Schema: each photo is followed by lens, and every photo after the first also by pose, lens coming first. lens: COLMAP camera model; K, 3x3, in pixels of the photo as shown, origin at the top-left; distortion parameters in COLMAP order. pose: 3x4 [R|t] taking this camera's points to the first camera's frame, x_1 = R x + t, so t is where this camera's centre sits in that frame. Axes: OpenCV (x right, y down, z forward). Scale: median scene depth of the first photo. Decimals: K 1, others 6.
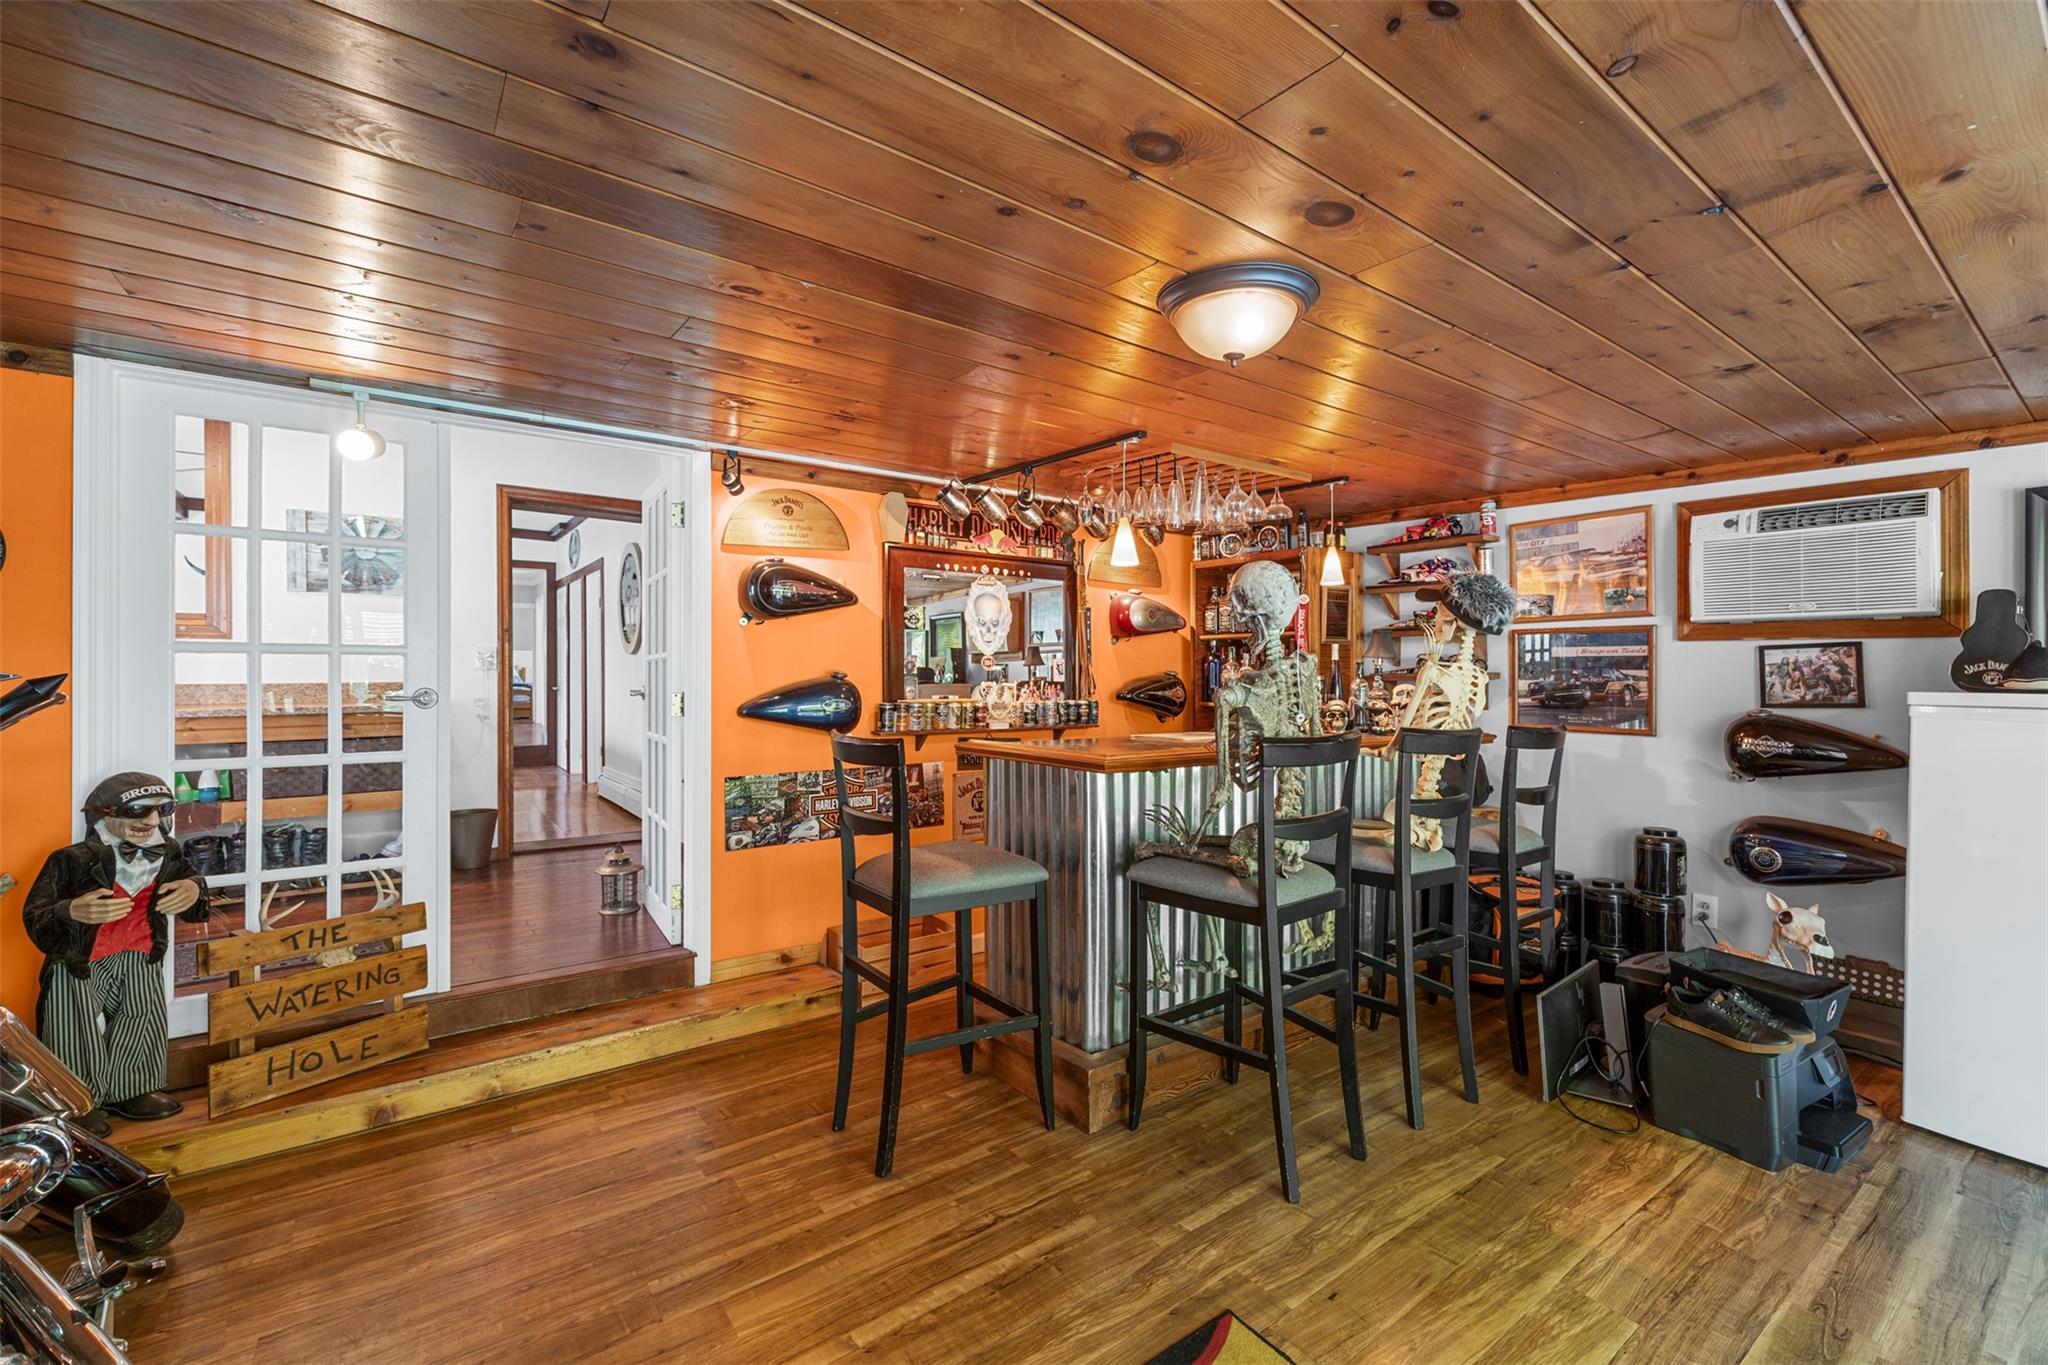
lens RADIAL K [[882.4, 0, 1022.9], [0, 882.4, 678.3], [0, 0, 1]] dist [-0.004419, -0.000773]
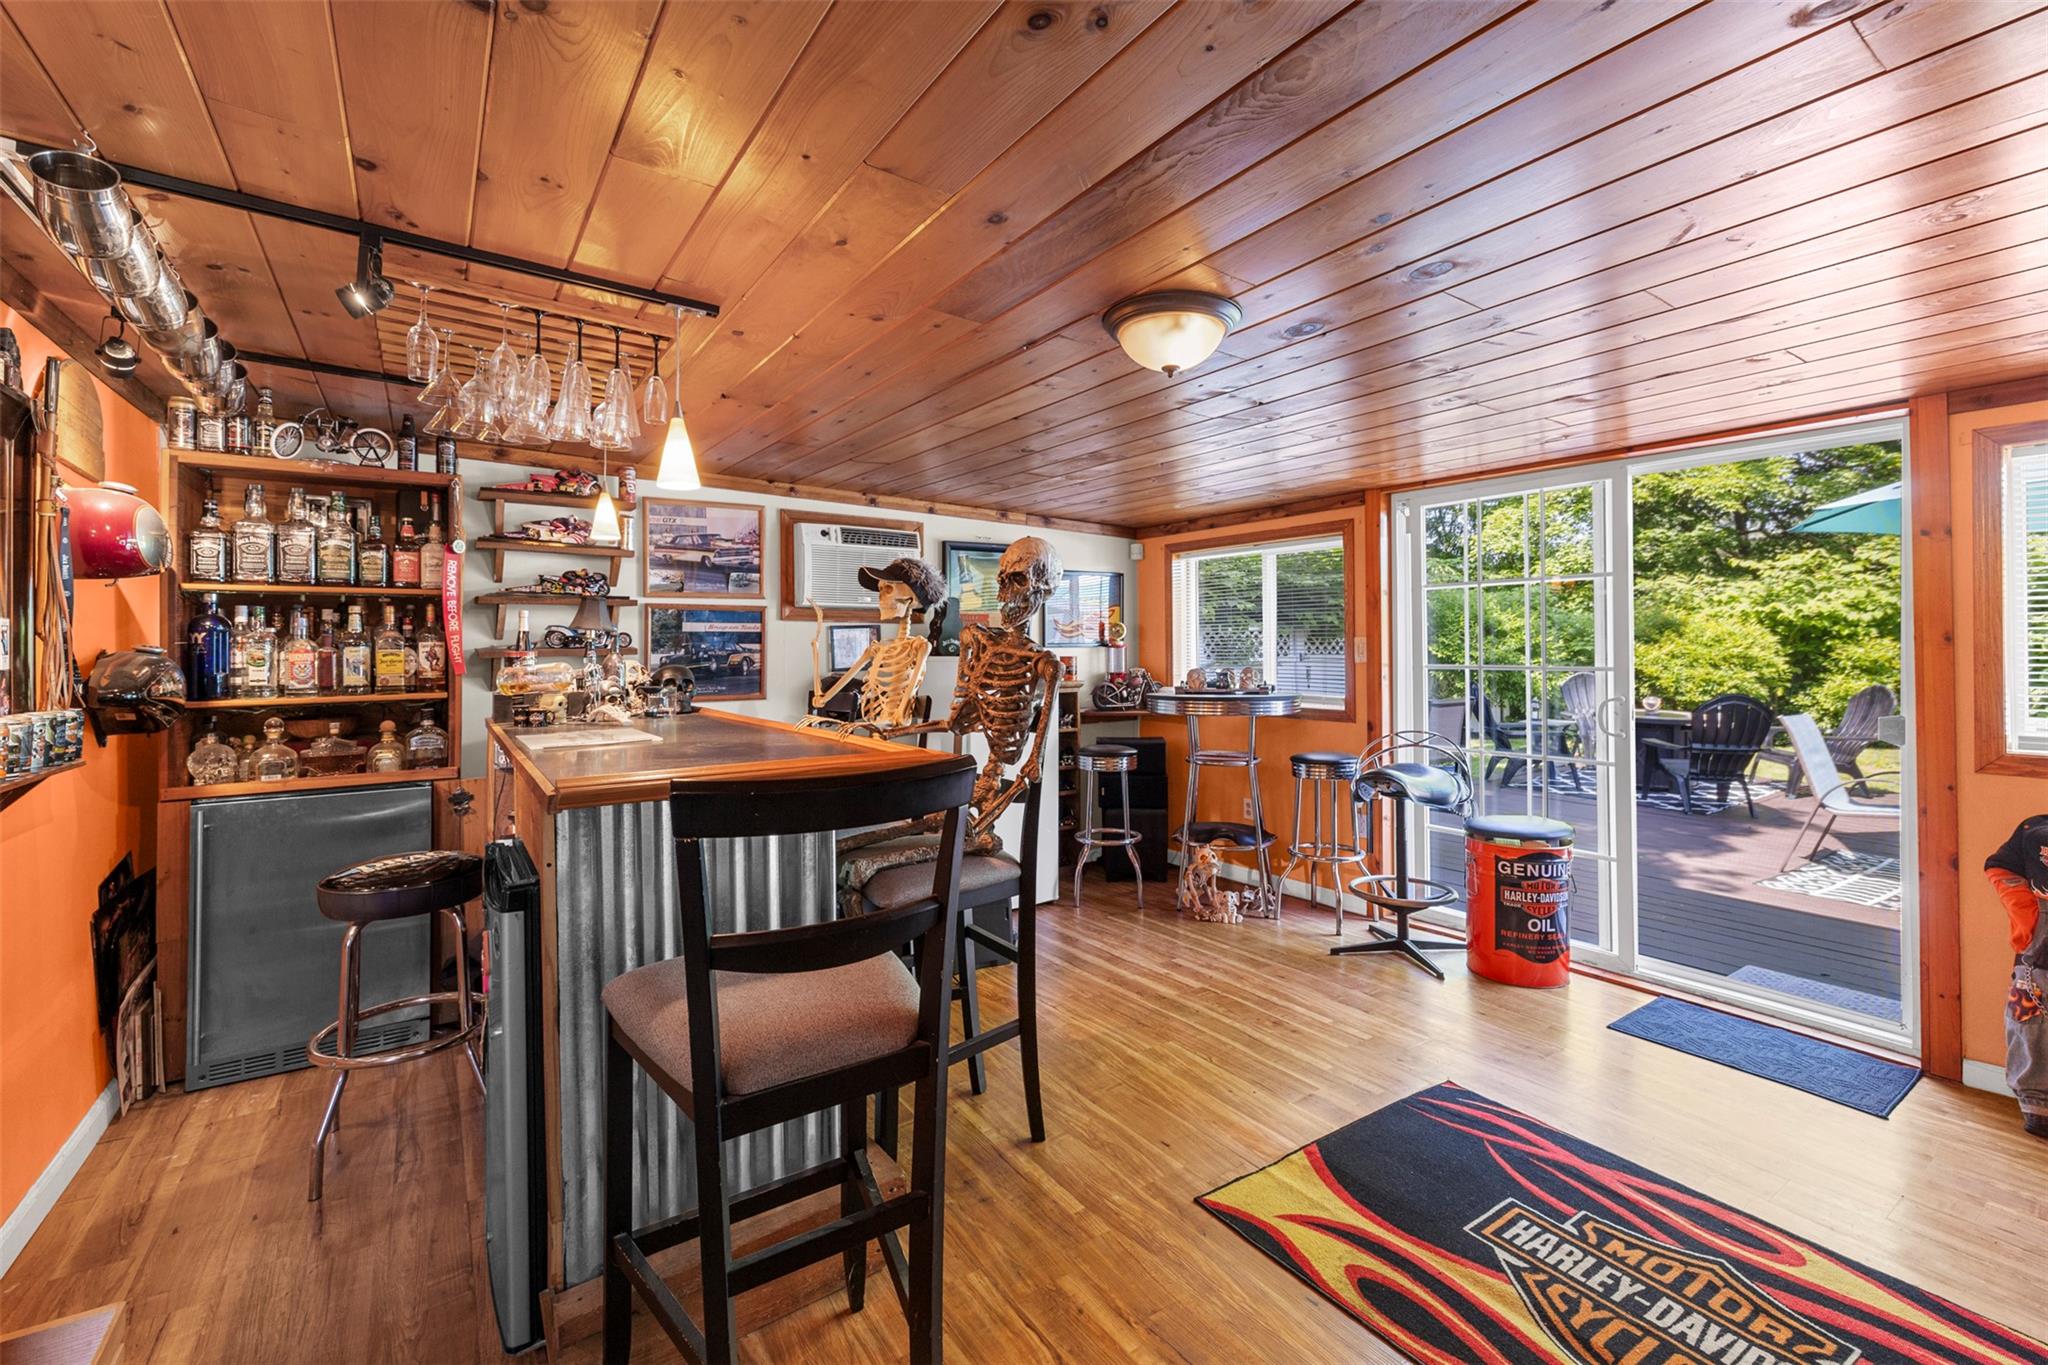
lens RADIAL K [[882.4, 0, 1030.1], [0, 882.4, 648.9], [0, 0, 1]] dist [-0.004419, -0.000773]
pose [[0.010846, -0.007277, 0.999915, -0.484752], [0.008220, 0.999940, 0.007188, -0.008469], [-0.999907, 0.008141, 0.010906, 0.629516]]
